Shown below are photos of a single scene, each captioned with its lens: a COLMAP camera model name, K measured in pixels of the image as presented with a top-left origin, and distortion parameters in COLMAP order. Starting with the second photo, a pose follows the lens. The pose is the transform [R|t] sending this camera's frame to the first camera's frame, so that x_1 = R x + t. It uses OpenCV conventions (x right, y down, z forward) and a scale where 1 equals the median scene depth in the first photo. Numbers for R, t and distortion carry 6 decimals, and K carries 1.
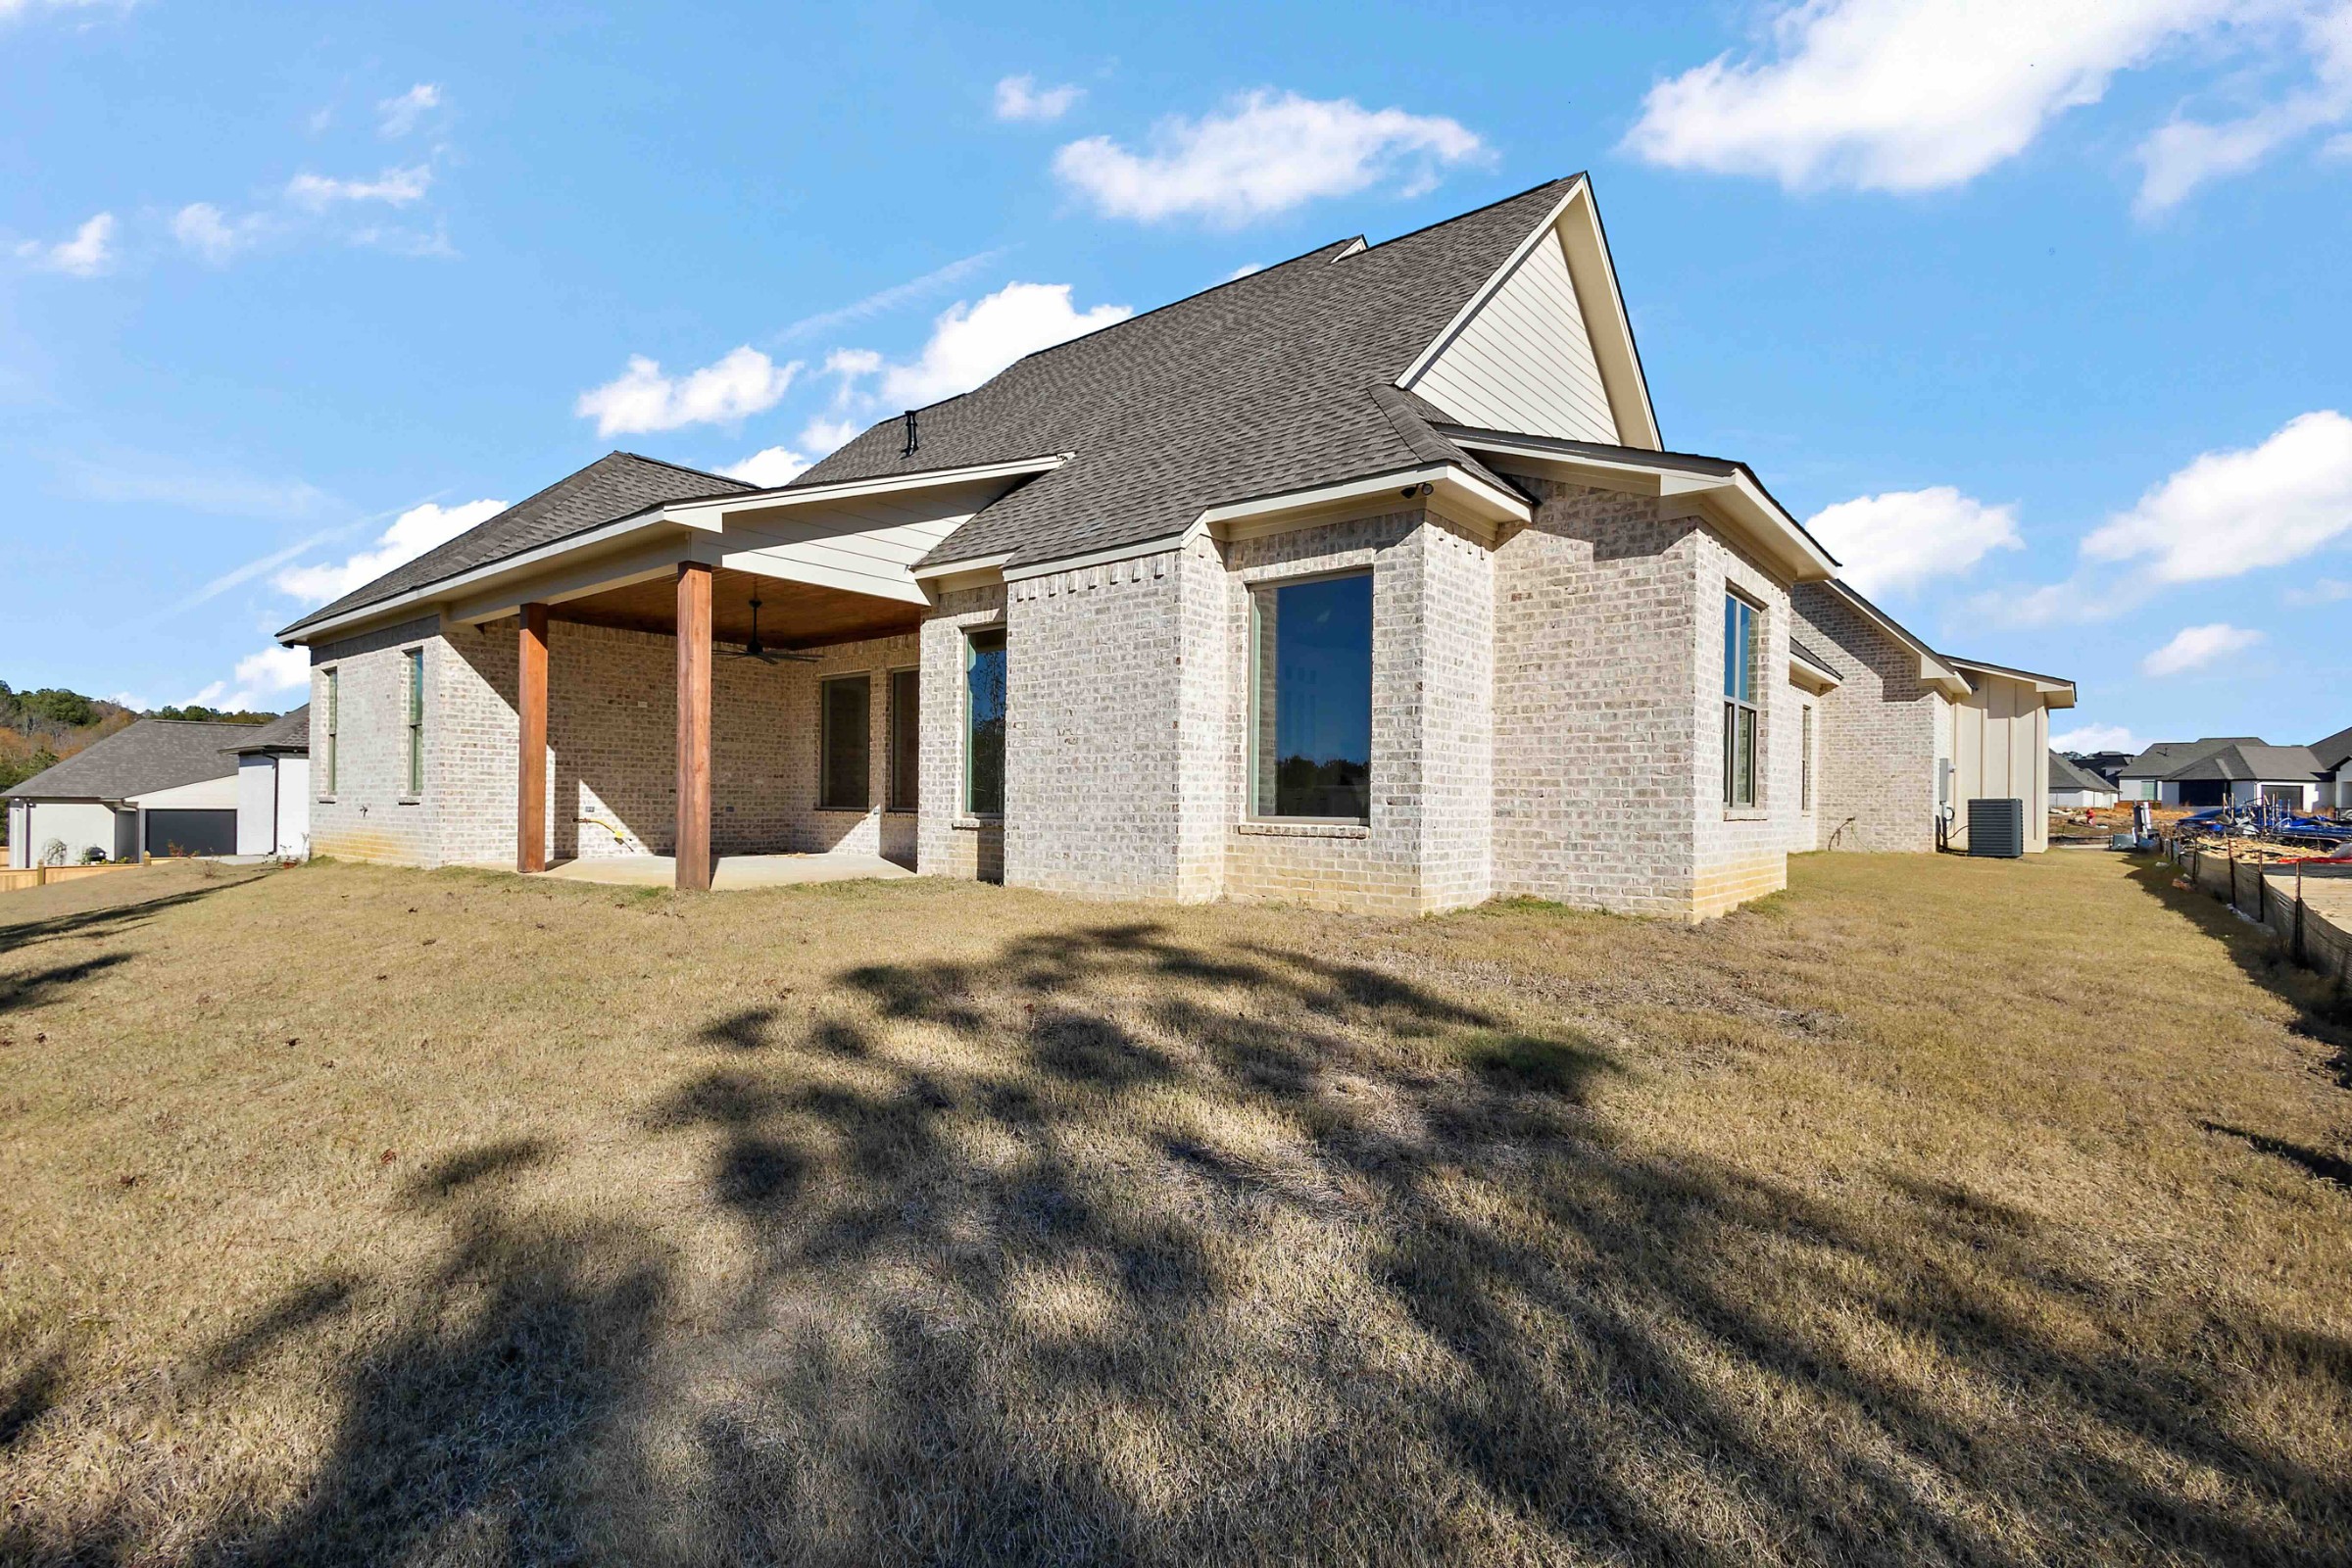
lens RADIAL K [[1094.0, 0, 1169.9], [0, 1094.0, 789.6], [0, 0, 1]] dist [0.001221, 0.000106]
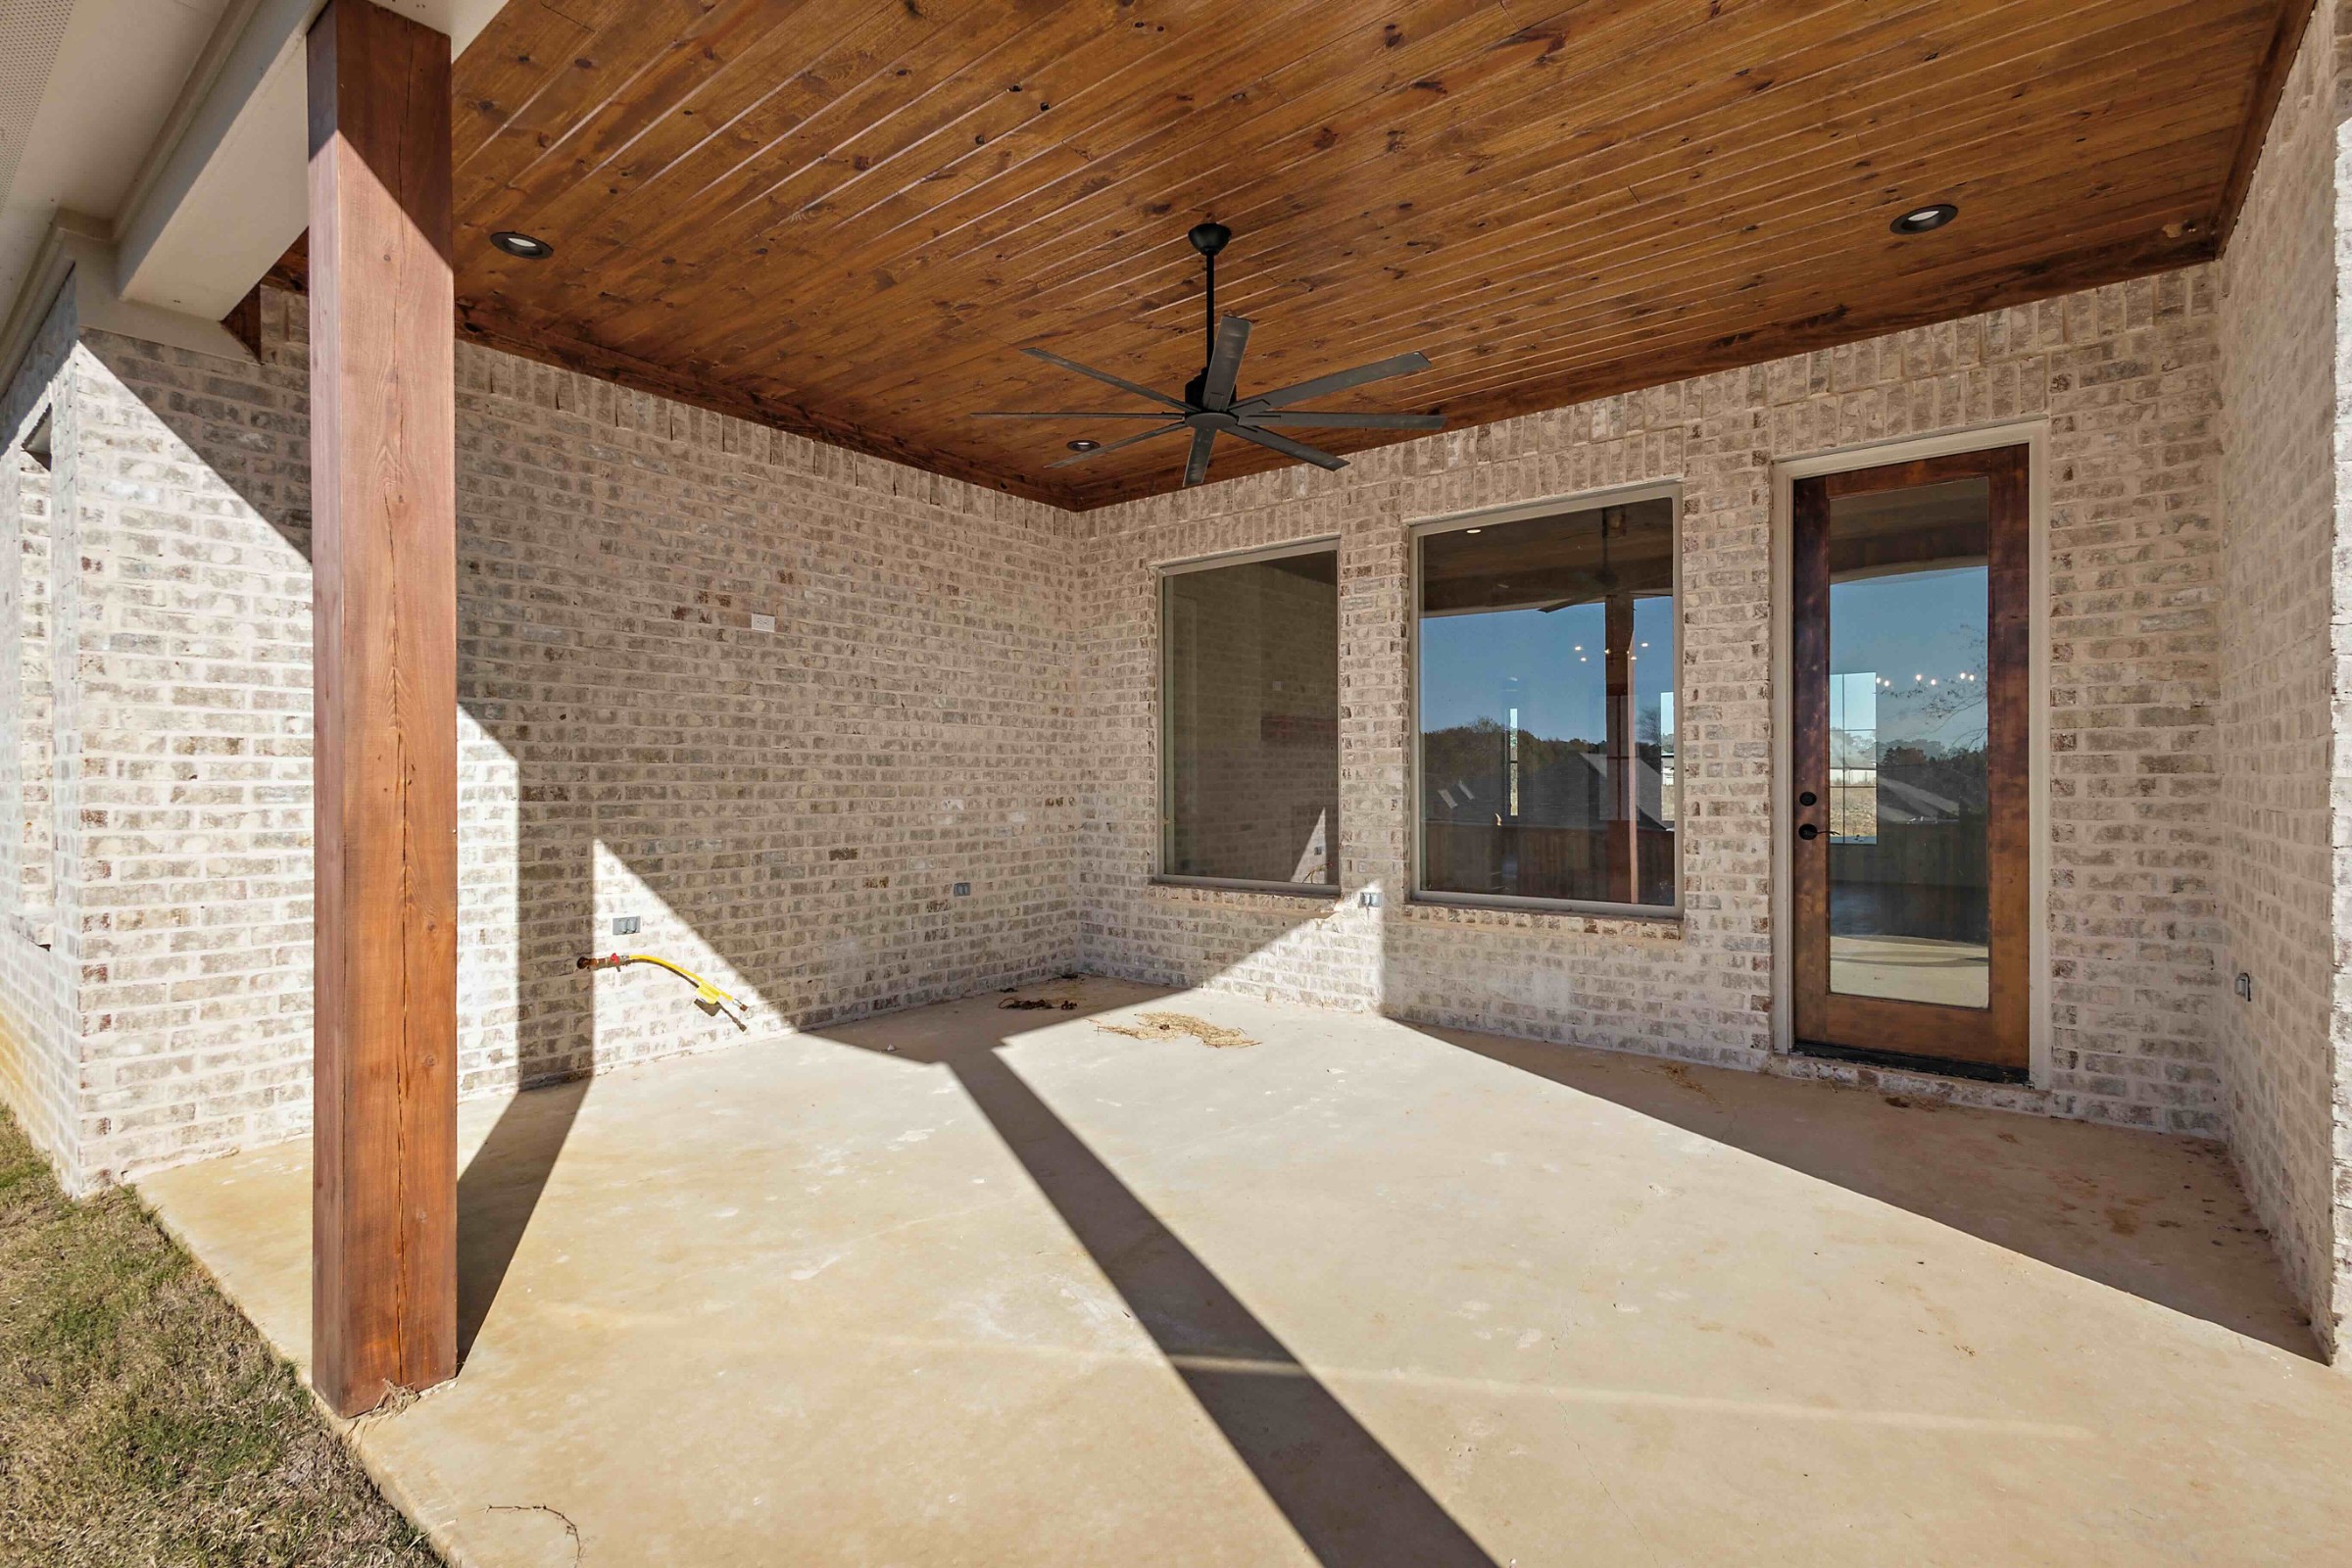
lens RADIAL K [[1076.7, 0, 1177.2], [0, 1076.7, 770.0], [0, 0, 1]] dist [0.000703, 0.000142]
pose [[0.999699, -0.012590, 0.021069, -0.364619], [0.012528, 0.999917, 0.003112, -0.029454], [-0.021106, -0.002847, 0.999773, 0.660722]]
